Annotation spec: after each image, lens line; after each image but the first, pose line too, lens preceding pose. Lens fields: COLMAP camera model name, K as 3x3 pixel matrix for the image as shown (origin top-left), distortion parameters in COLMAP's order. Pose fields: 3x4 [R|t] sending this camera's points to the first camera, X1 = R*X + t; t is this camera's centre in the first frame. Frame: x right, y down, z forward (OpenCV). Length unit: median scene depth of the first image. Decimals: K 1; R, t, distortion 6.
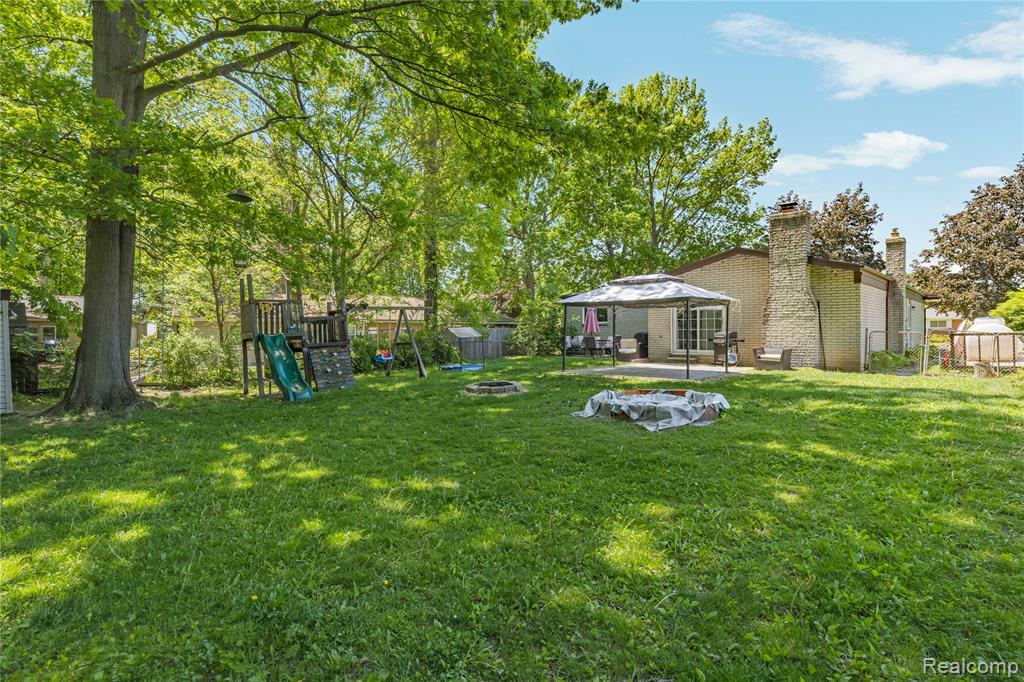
lens RADIAL K [[548.9, 0, 511.7], [0, 548.9, 335.7], [0, 0, 1]] dist [-0.003411, -0.000104]
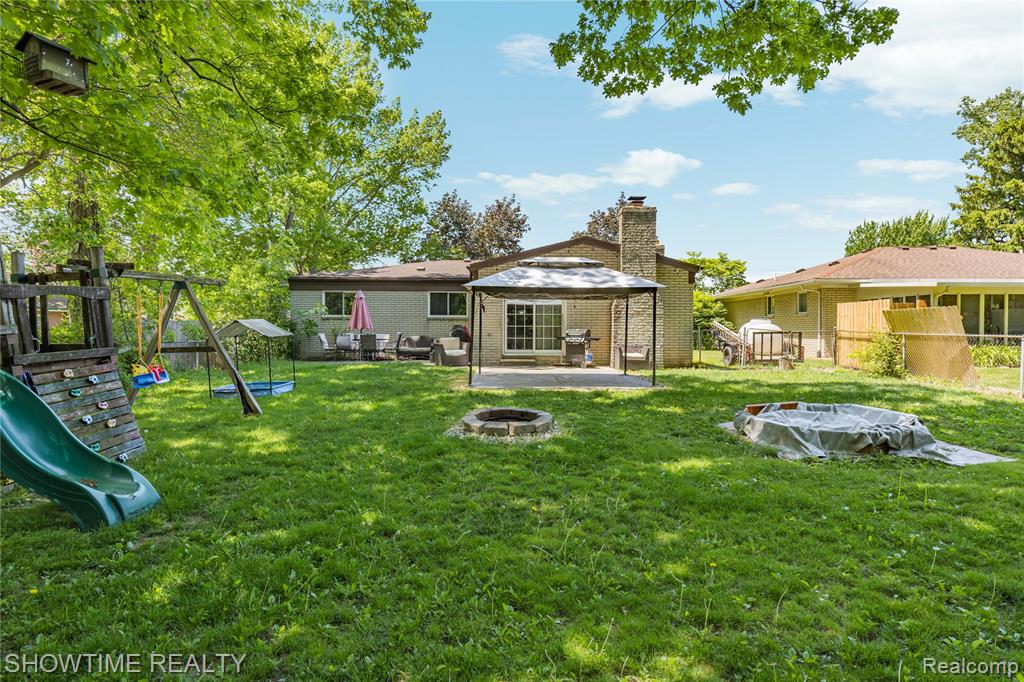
lens RADIAL K [[566.4, 0, 512.4], [0, 566.4, 343.4], [0, 0, 1]] dist [0.001356, 0.000369]
pose [[0.739408, -0.012333, 0.673144, -0.294018], [-0.001657, 0.999796, 0.020138, -0.002425], [-0.673255, -0.016005, 0.739237, 0.359882]]
